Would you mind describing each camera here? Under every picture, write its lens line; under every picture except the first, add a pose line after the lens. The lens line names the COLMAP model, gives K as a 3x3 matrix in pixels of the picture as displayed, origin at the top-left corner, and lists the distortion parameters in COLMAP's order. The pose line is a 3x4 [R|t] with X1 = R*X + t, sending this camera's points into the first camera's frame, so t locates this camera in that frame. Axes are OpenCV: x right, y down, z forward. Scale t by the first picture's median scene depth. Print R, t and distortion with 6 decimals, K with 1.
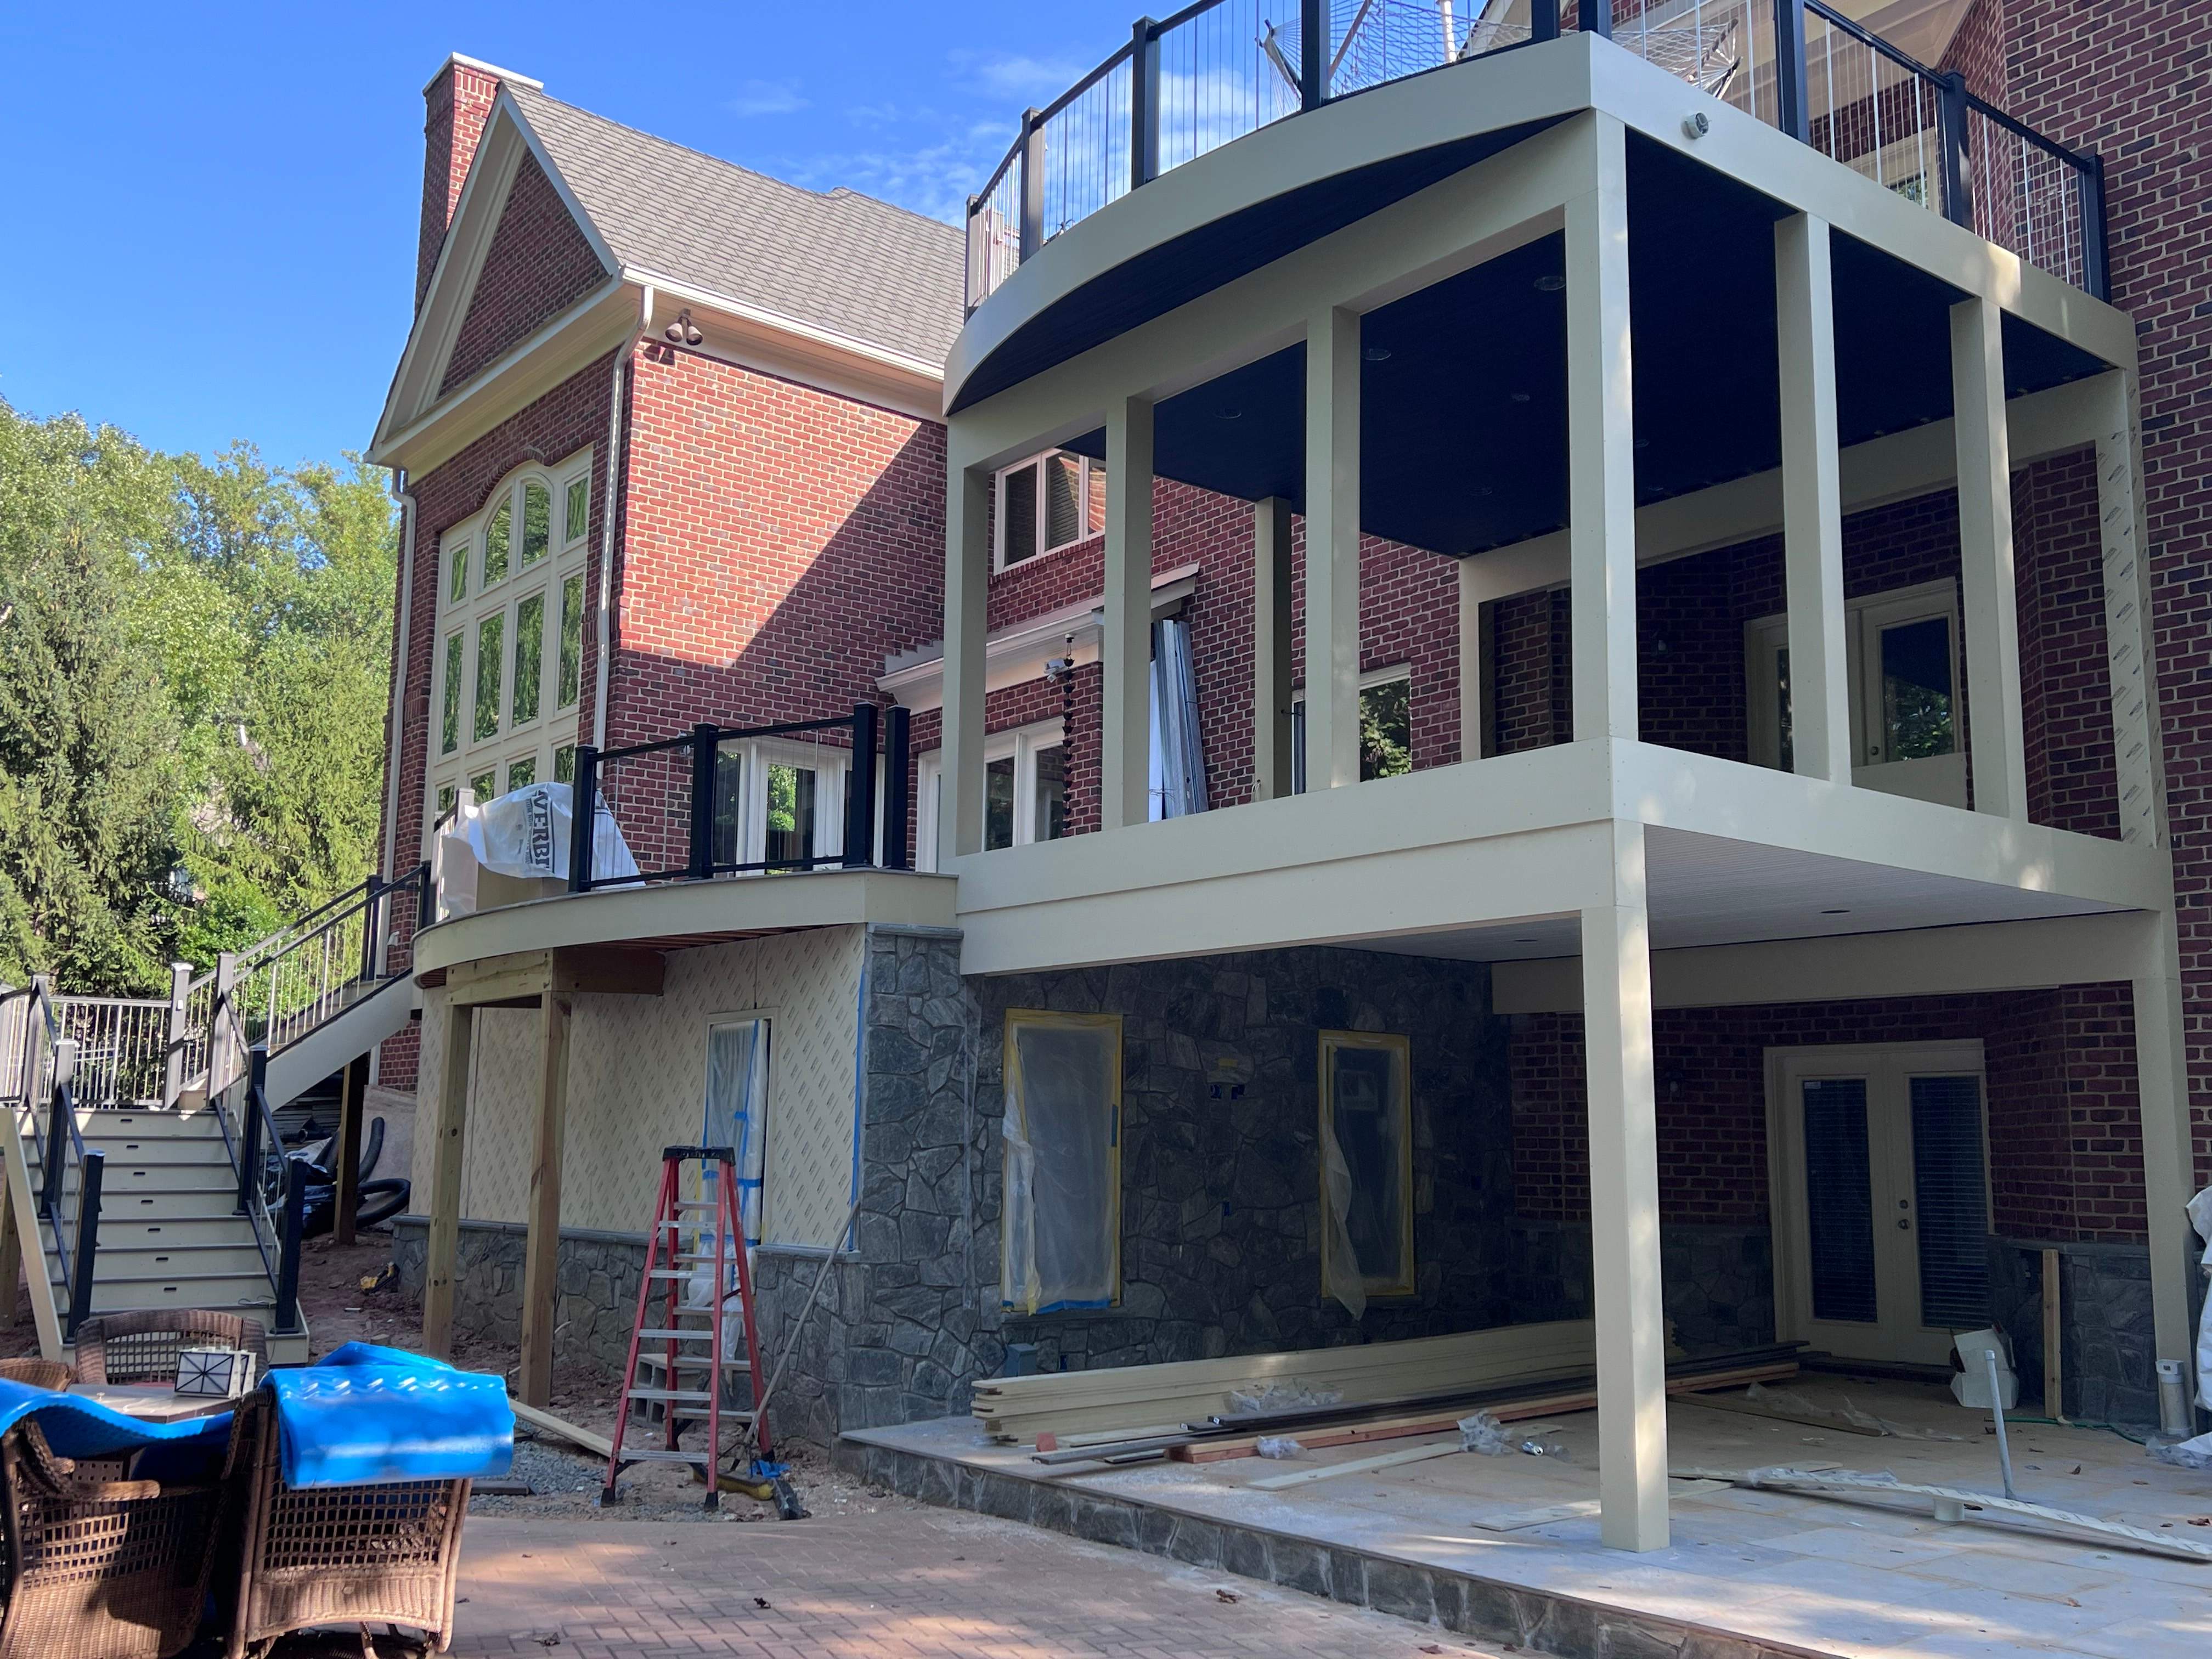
lens RADIAL K [[2055.9, 0, 1076.5], [0, 2055.9, 845.6], [0, 0, 1]] dist [0.050385, 0.000000]
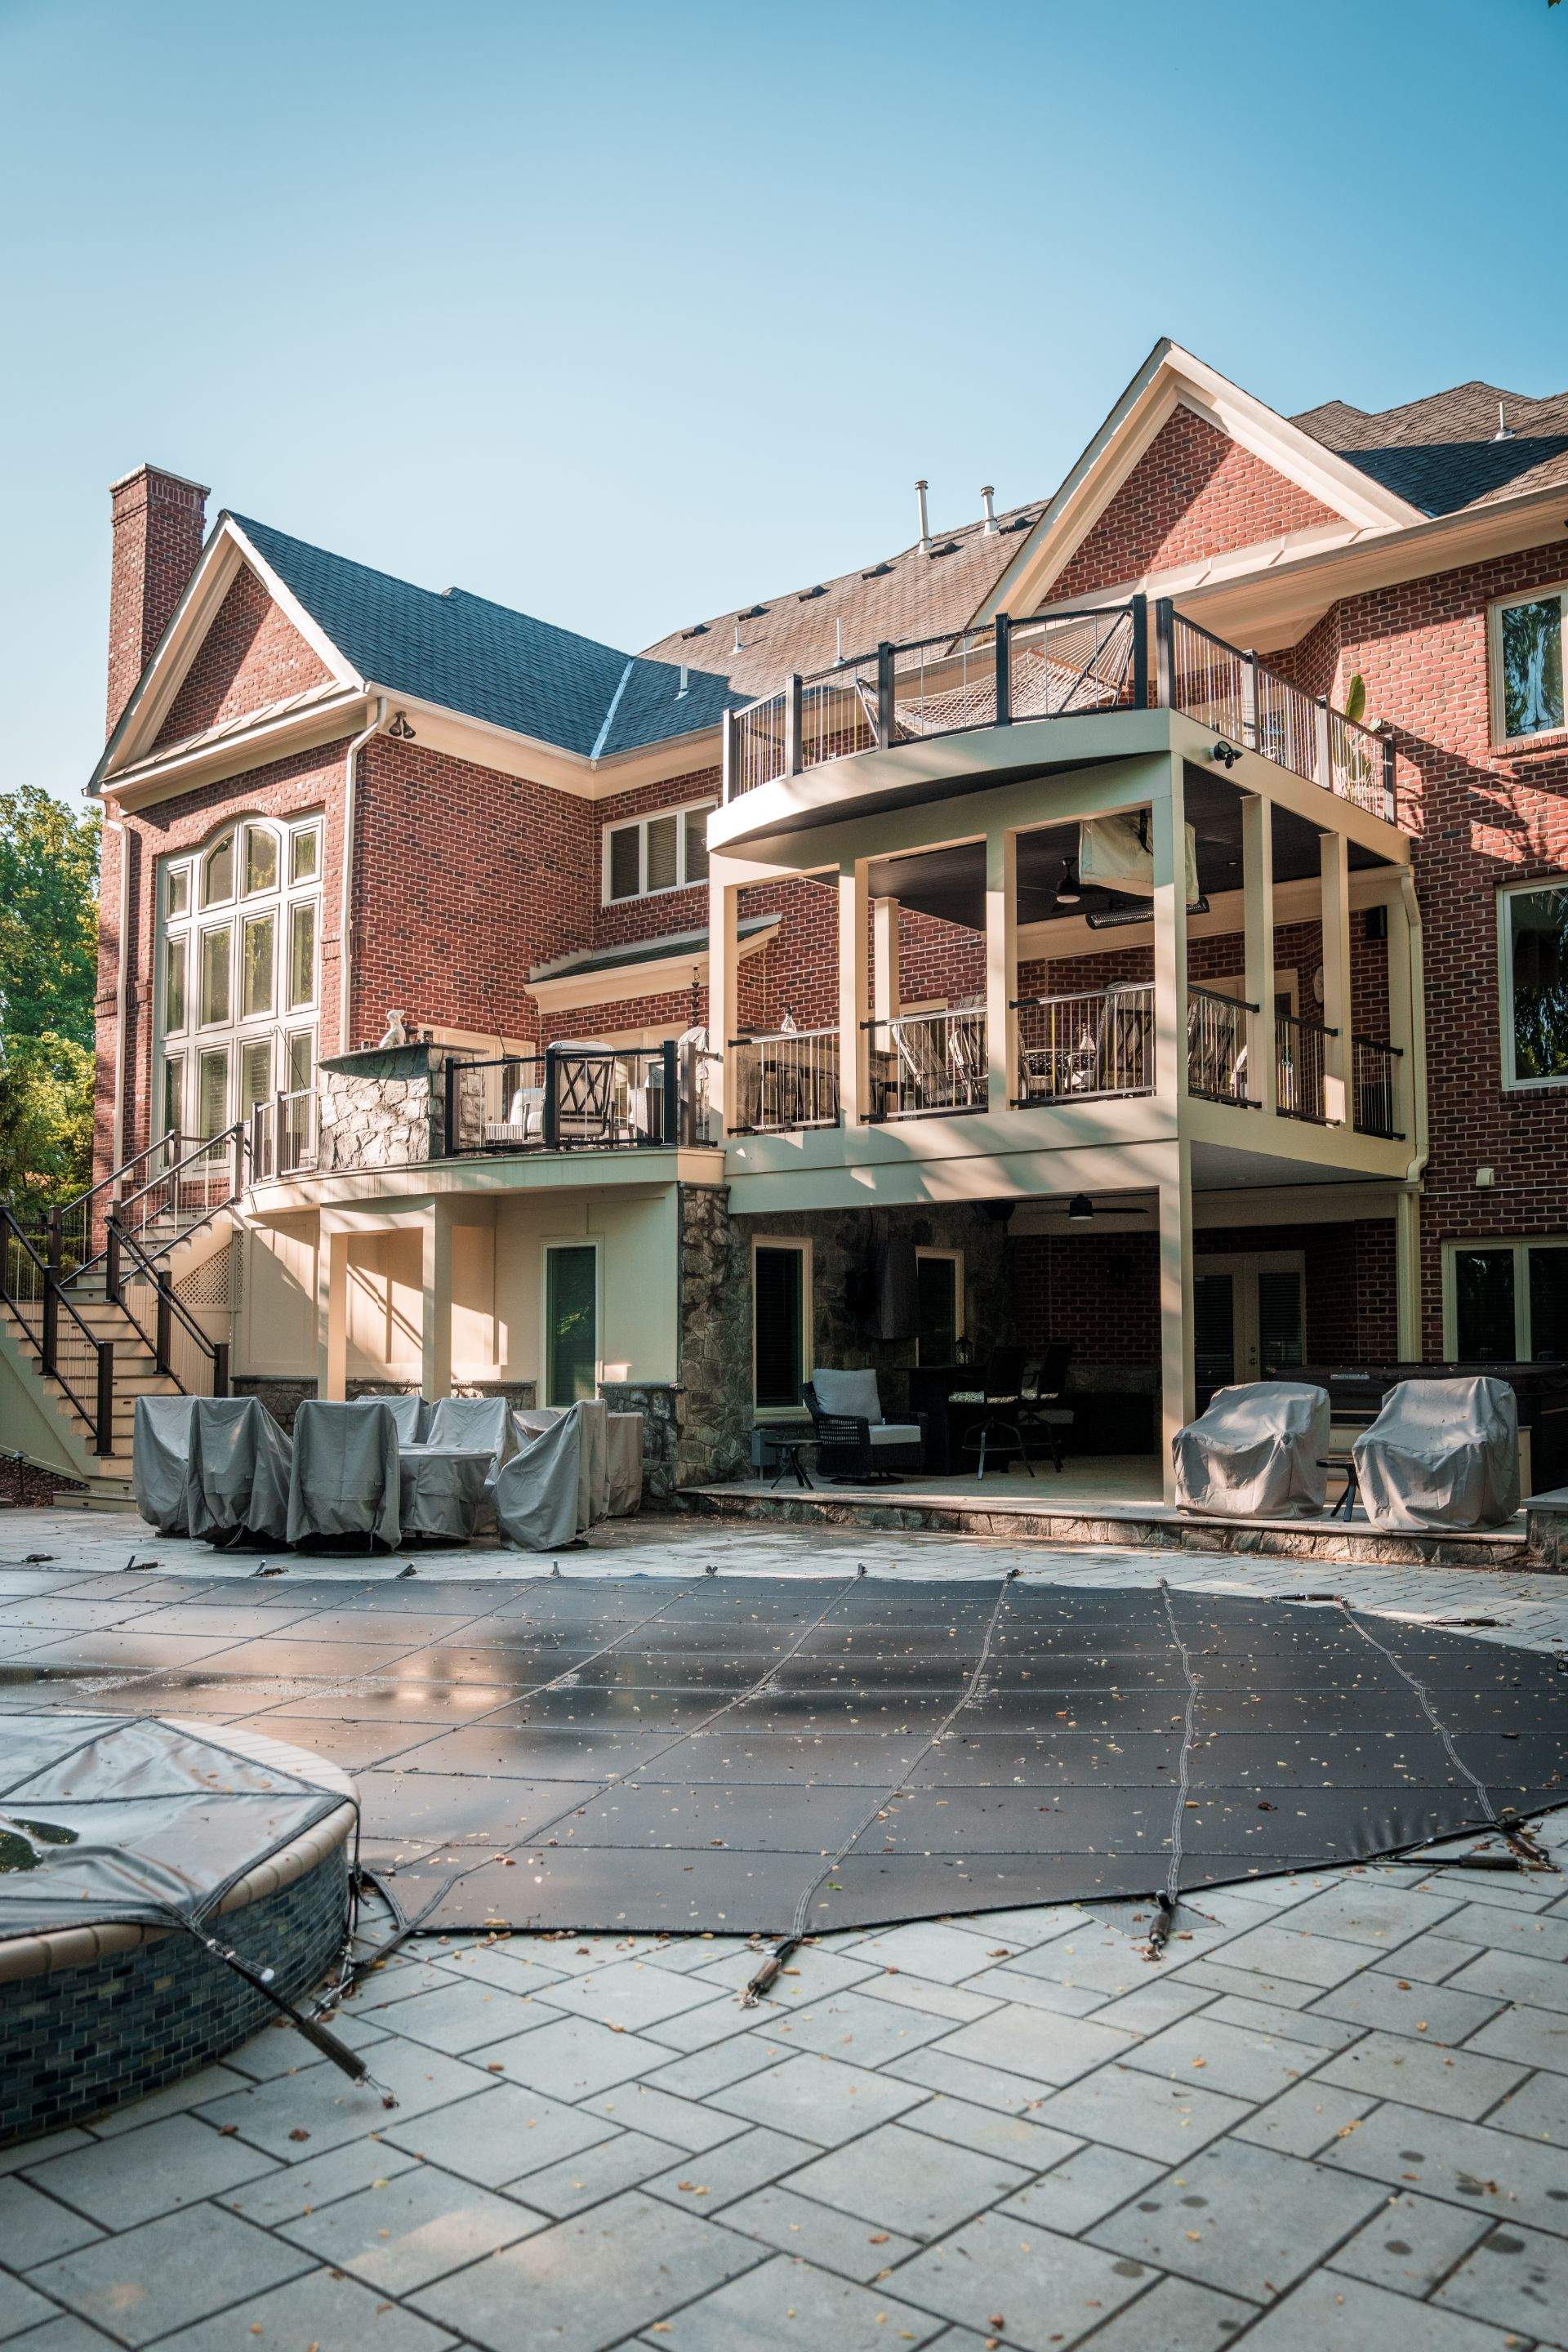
lens RADIAL K [[1916.4, 0, 778.6], [0, 1916.4, 1226.1], [0, 0, 1]] dist [-0.009912, 0.038613]
pose [[0.978261, 0.000264, 0.207377, -0.294587], [-0.017968, 0.996346, 0.083492, -0.047035], [-0.206597, -0.085403, 0.974692, -0.412121]]
